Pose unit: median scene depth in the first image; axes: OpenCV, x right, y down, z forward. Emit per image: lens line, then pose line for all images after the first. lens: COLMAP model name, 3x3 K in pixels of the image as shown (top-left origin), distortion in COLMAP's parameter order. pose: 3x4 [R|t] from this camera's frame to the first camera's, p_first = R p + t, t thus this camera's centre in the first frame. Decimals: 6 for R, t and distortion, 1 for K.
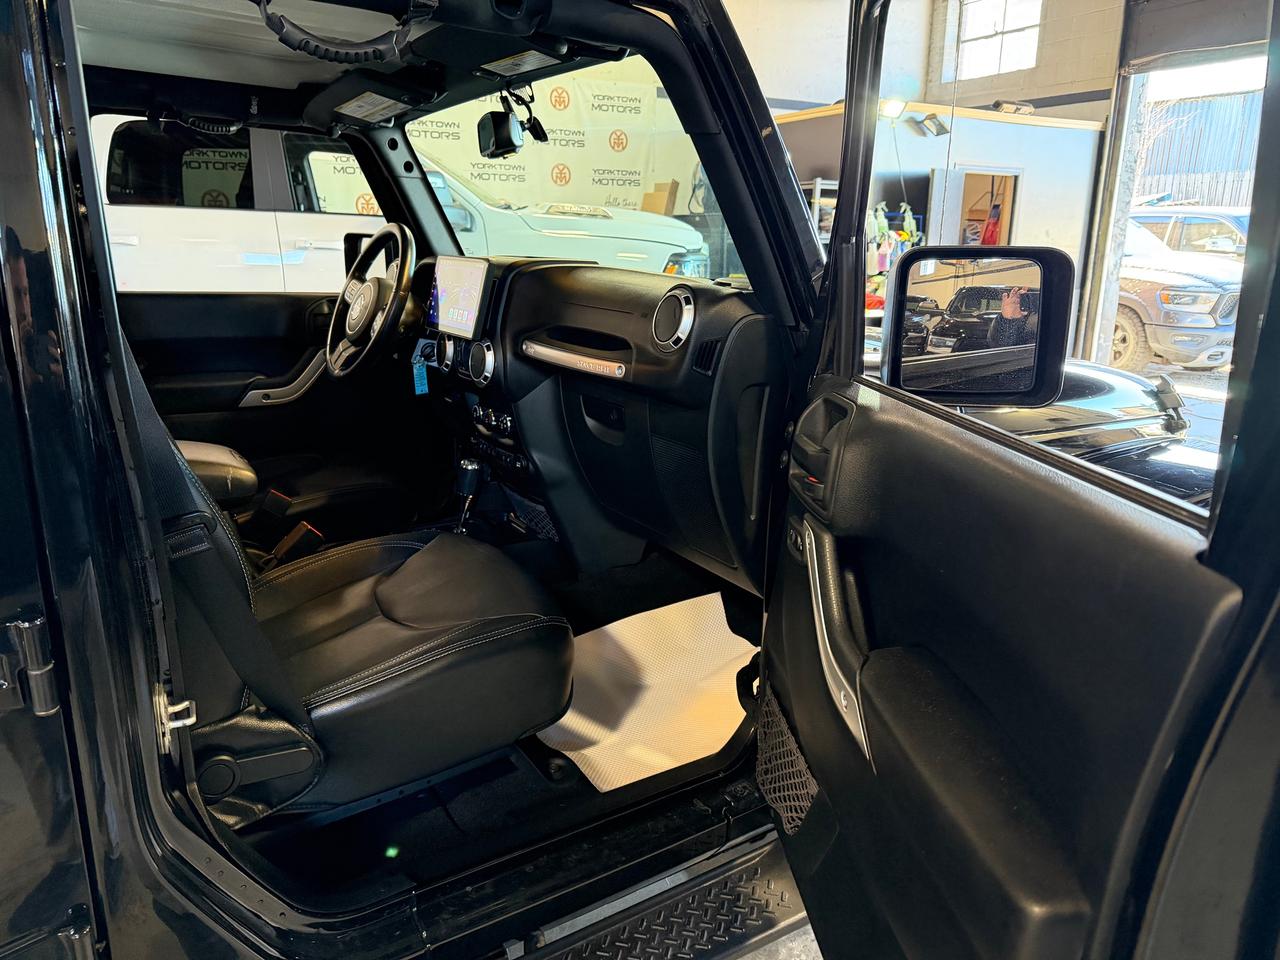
lens RADIAL K [[882.6, 0, 640.0], [0, 882.6, 480.0], [0, 0, 1]] dist [0.131482, -0.263936]
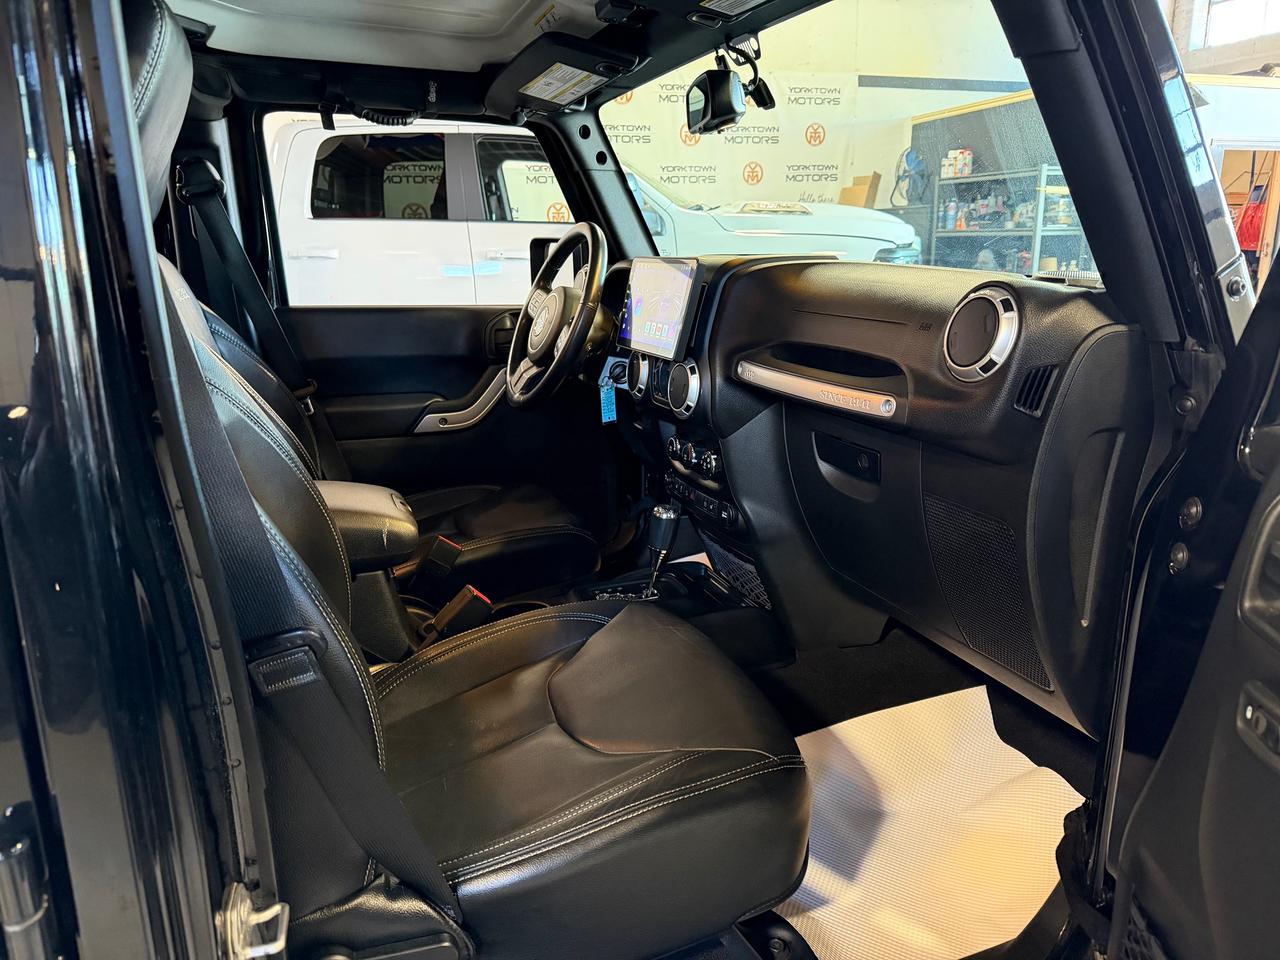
lens RADIAL K [[896.1, 0, 627.9], [0, 896.1, 474.7], [0, 0, 1]] dist [0.130136, -0.185802]
pose [[0.977443, 0.020246, -0.210226, -0.051875], [-0.023046, 0.999675, -0.010879, -0.041474], [0.209938, 0.015479, 0.977592, 0.184945]]
